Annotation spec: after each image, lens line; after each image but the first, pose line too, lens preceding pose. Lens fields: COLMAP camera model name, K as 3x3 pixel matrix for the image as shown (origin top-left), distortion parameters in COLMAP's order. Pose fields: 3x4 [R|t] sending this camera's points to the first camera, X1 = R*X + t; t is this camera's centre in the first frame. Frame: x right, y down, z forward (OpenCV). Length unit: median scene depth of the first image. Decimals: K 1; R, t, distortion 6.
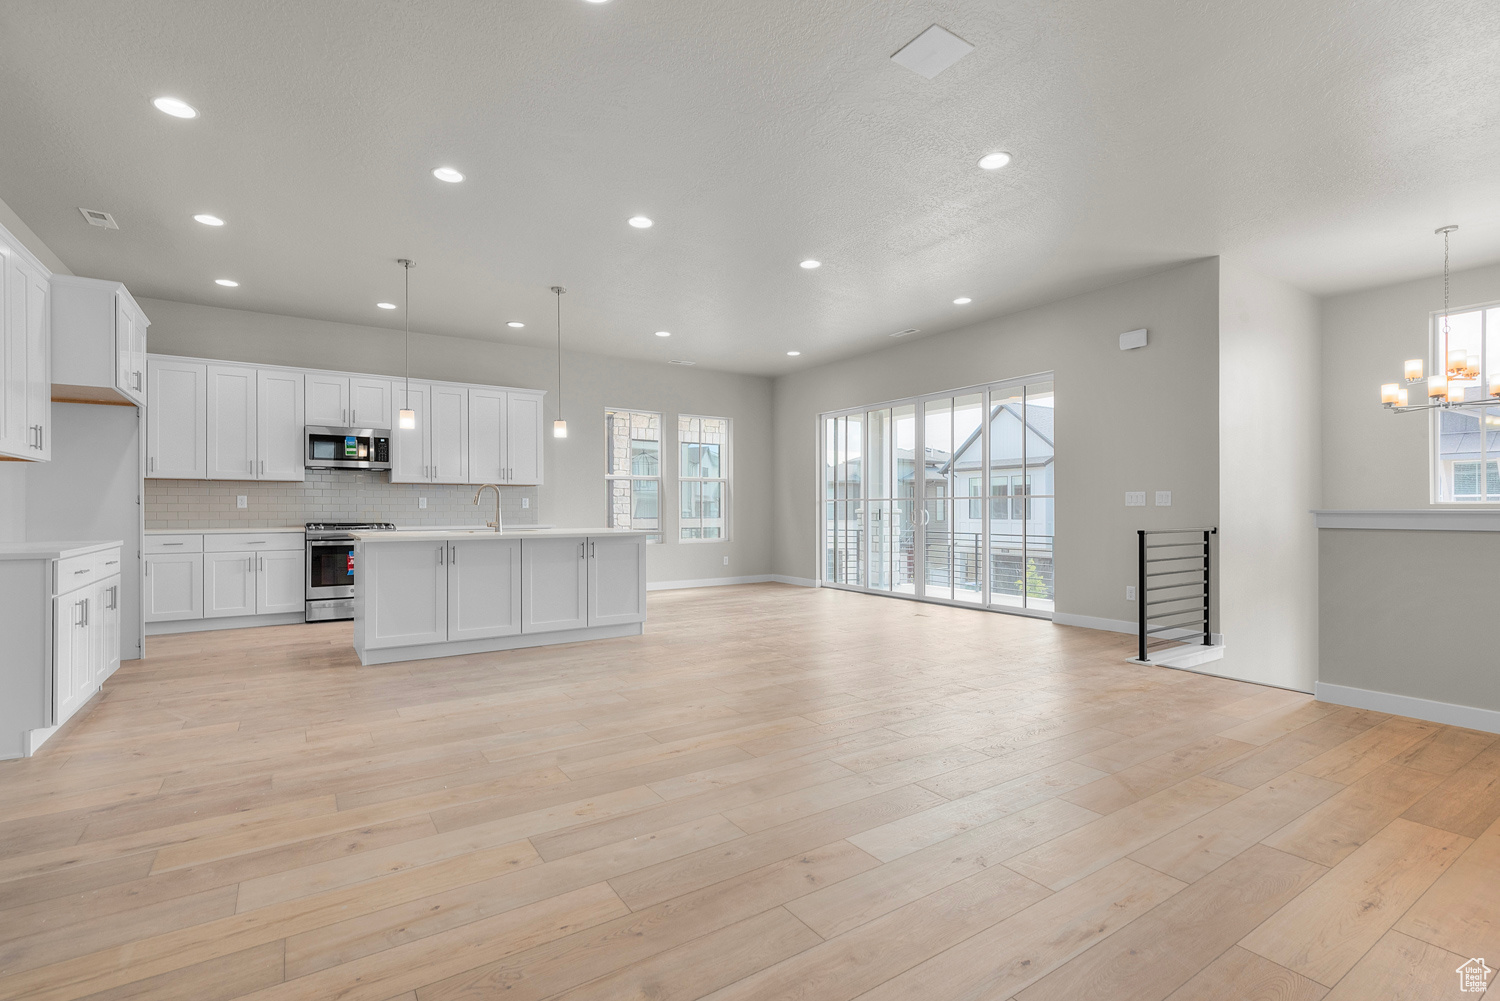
lens RADIAL K [[702.8, 0, 750.0], [0, 702.8, 500.5], [0, 0, 1]] dist [-0.002902, -0.000481]
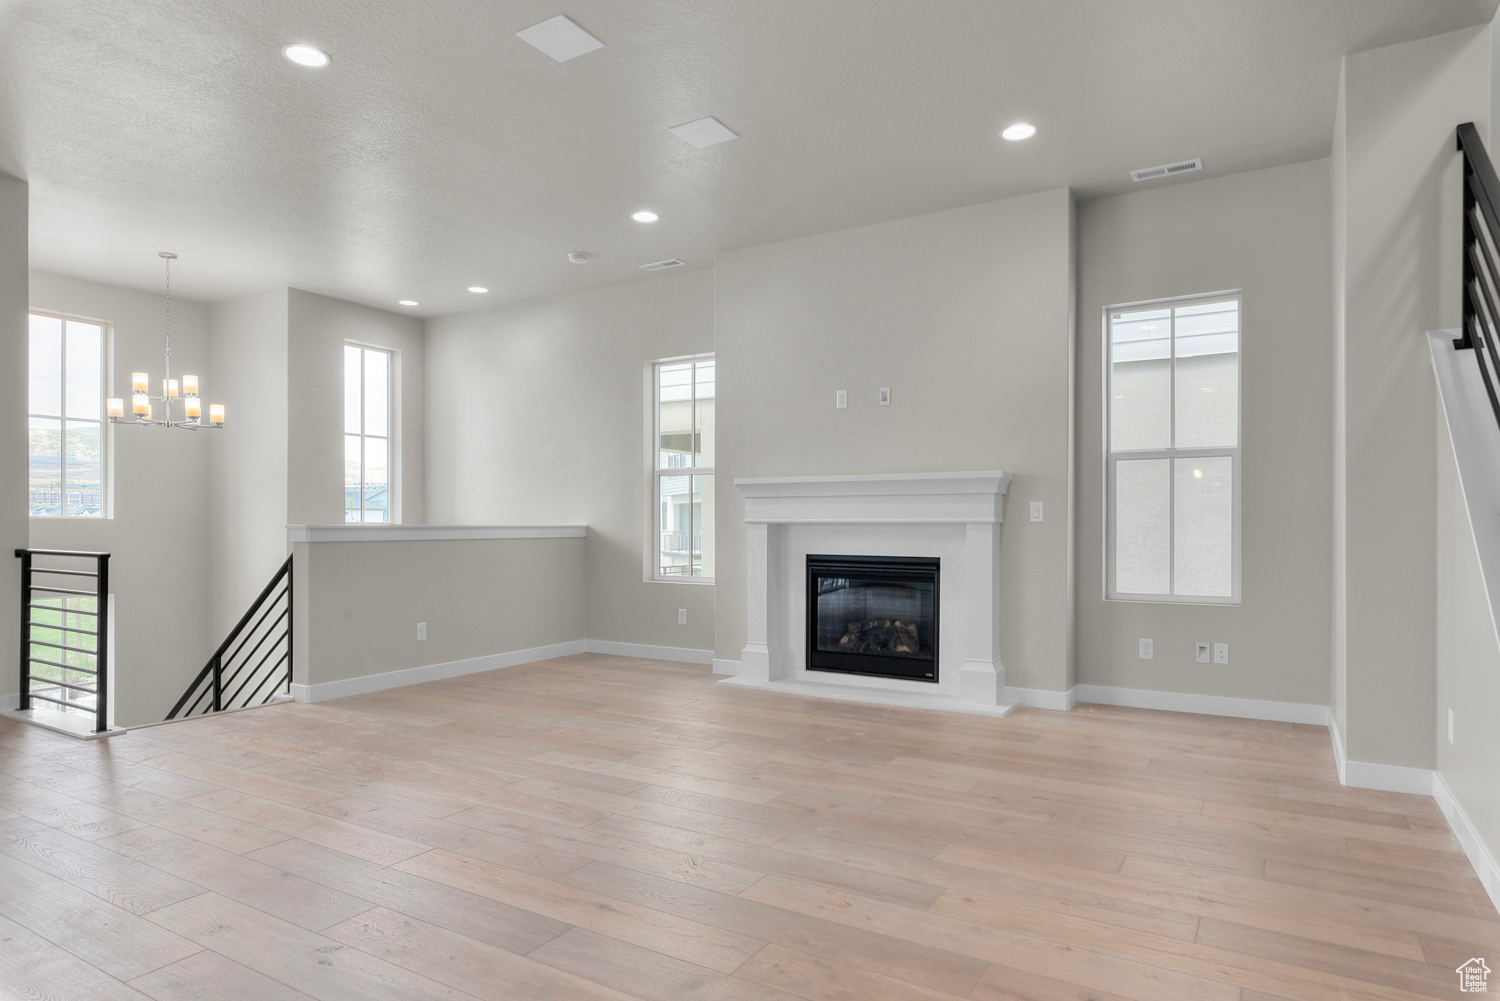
lens RADIAL K [[866.2, 0, 748.5], [0, 866.2, 520.6], [0, 0, 1]] dist [0.004370, 0.001309]
pose [[-0.426075, 0.002296, 0.904685, -1.152611], [-0.016419, 0.999812, -0.010270, 0.013119], [-0.904539, -0.019230, -0.425958, 1.606991]]
